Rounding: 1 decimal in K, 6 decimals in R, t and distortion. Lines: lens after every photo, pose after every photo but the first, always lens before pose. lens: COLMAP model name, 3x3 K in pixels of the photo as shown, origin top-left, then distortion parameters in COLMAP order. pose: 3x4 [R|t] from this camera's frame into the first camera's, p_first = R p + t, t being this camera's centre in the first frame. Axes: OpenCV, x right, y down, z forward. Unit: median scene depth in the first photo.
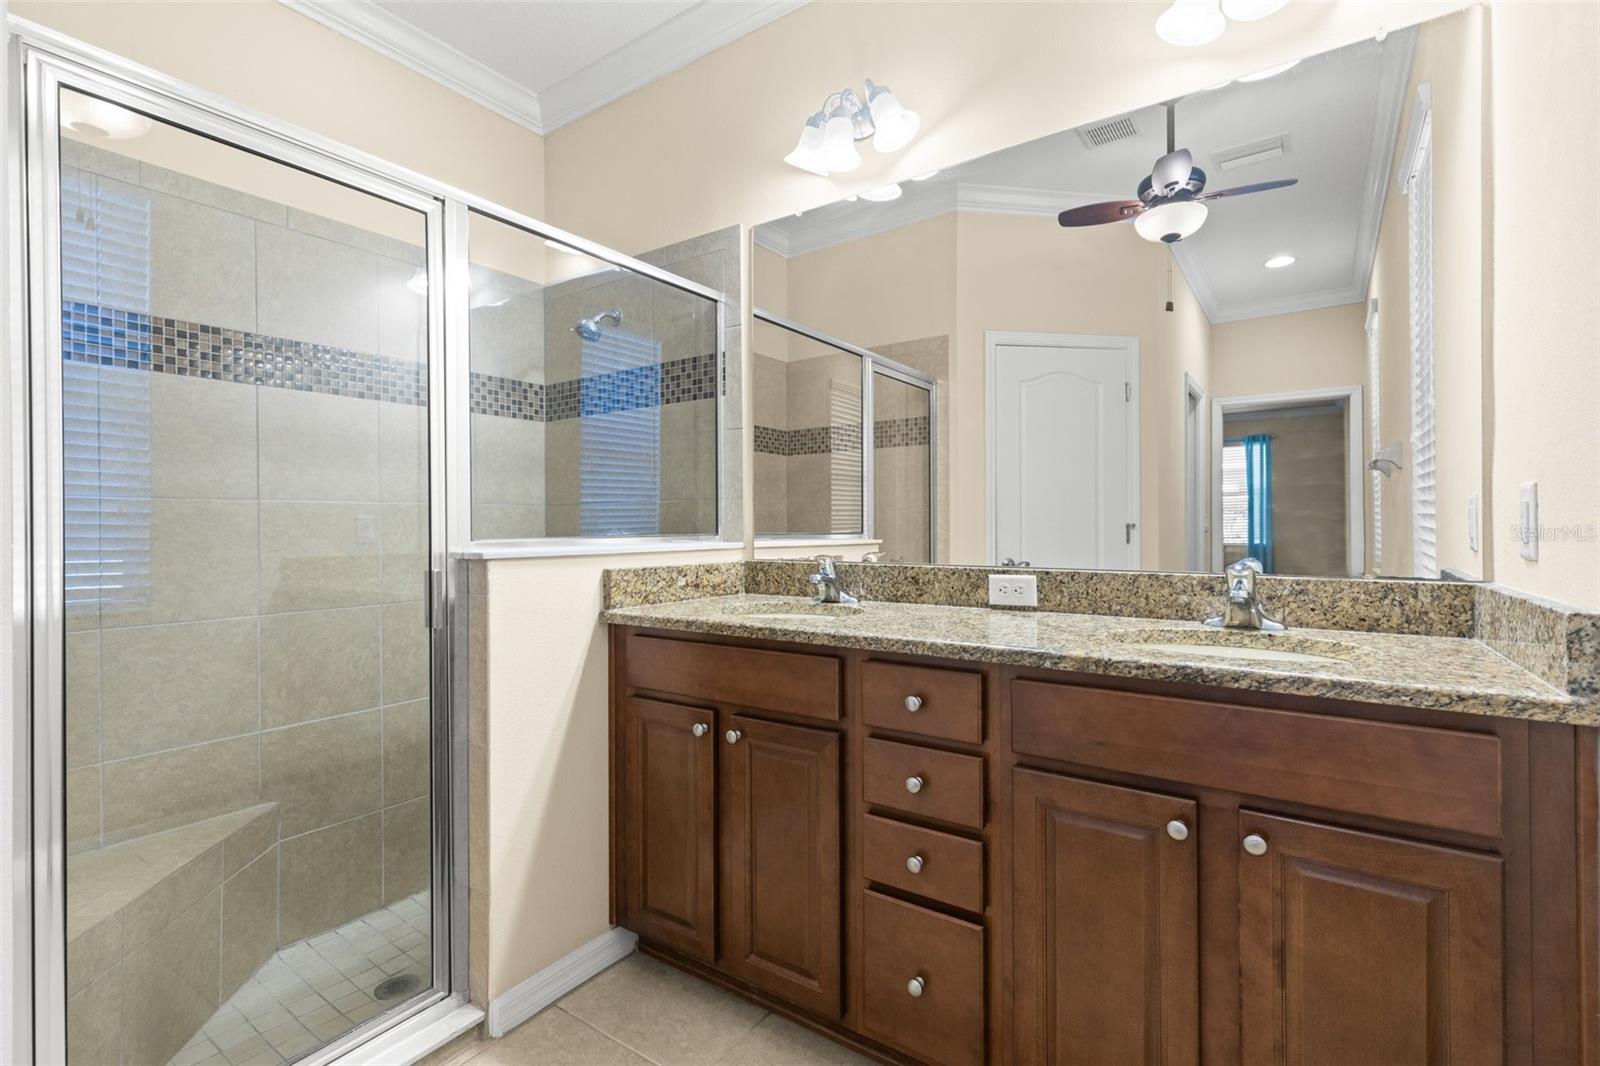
lens RADIAL K [[721.1, 0, 805.5], [0, 721.1, 527.4], [0, 0, 1]] dist [0.005044, -0.000226]
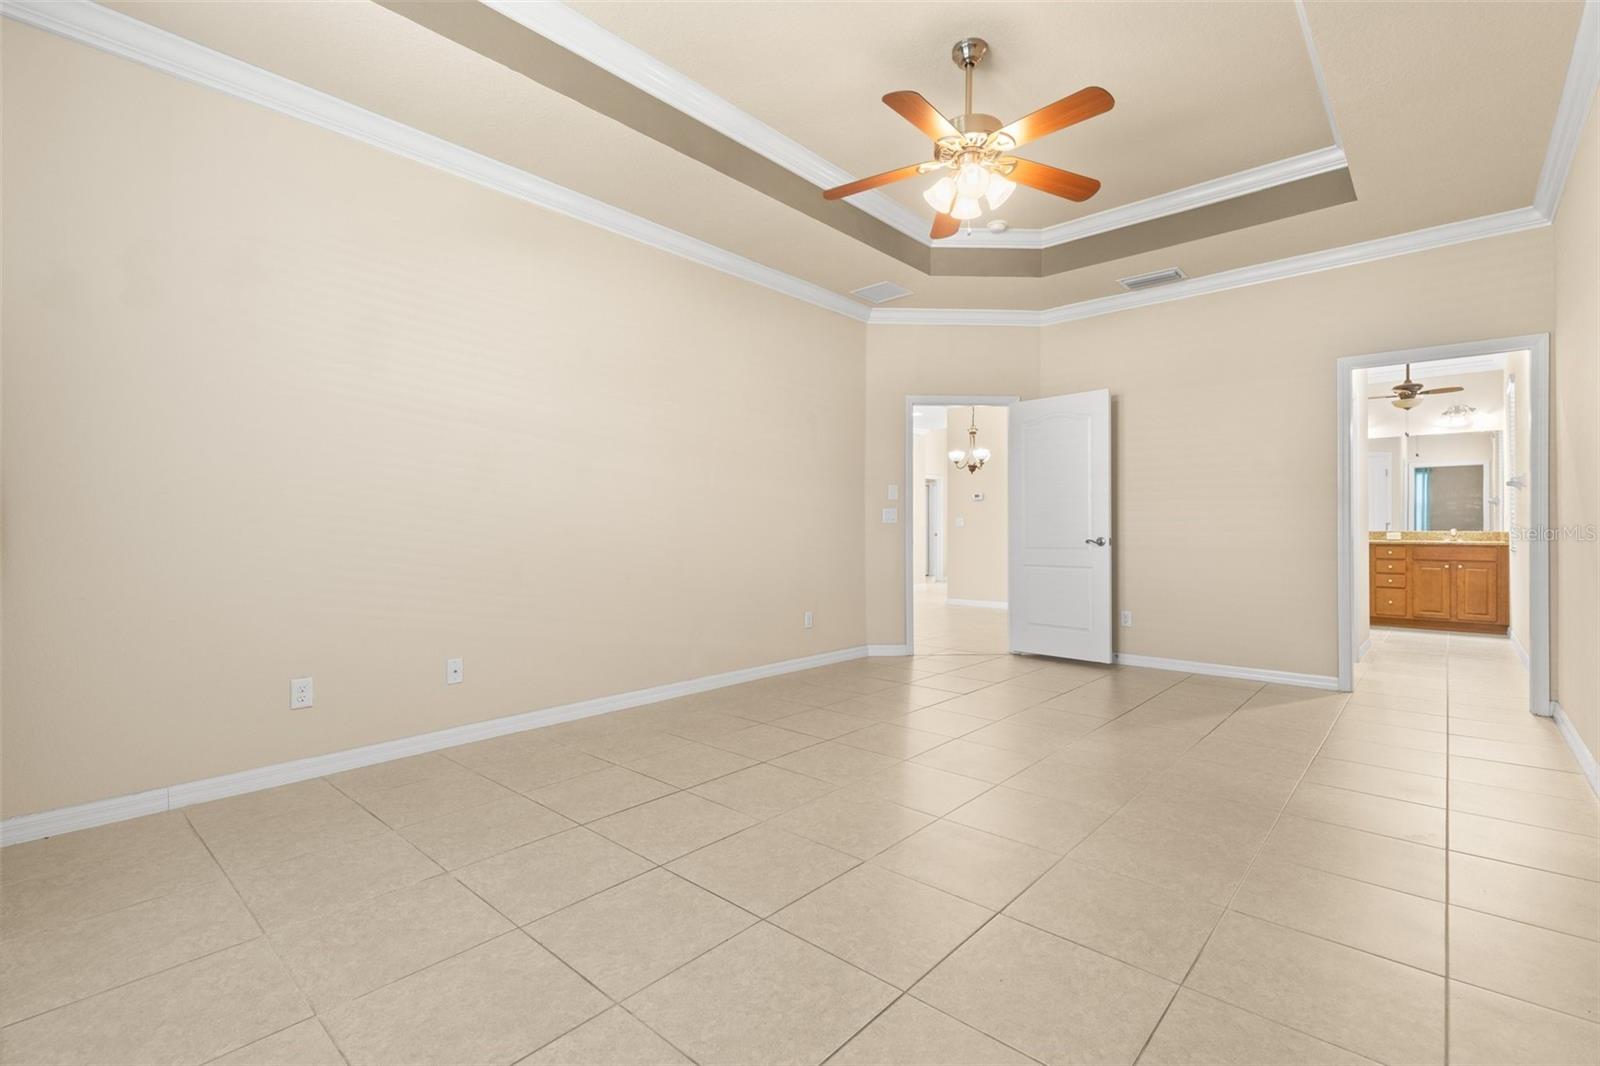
lens RADIAL K [[721.1, 0, 795.9], [0, 721.1, 532.2], [0, 0, 1]] dist [0.005044, -0.000226]
pose [[0.992007, 0.002845, -0.126151, -4.660536], [-0.003170, 0.999992, -0.002375, 0.135533], [0.126143, 0.002756, 0.992008, -6.472140]]
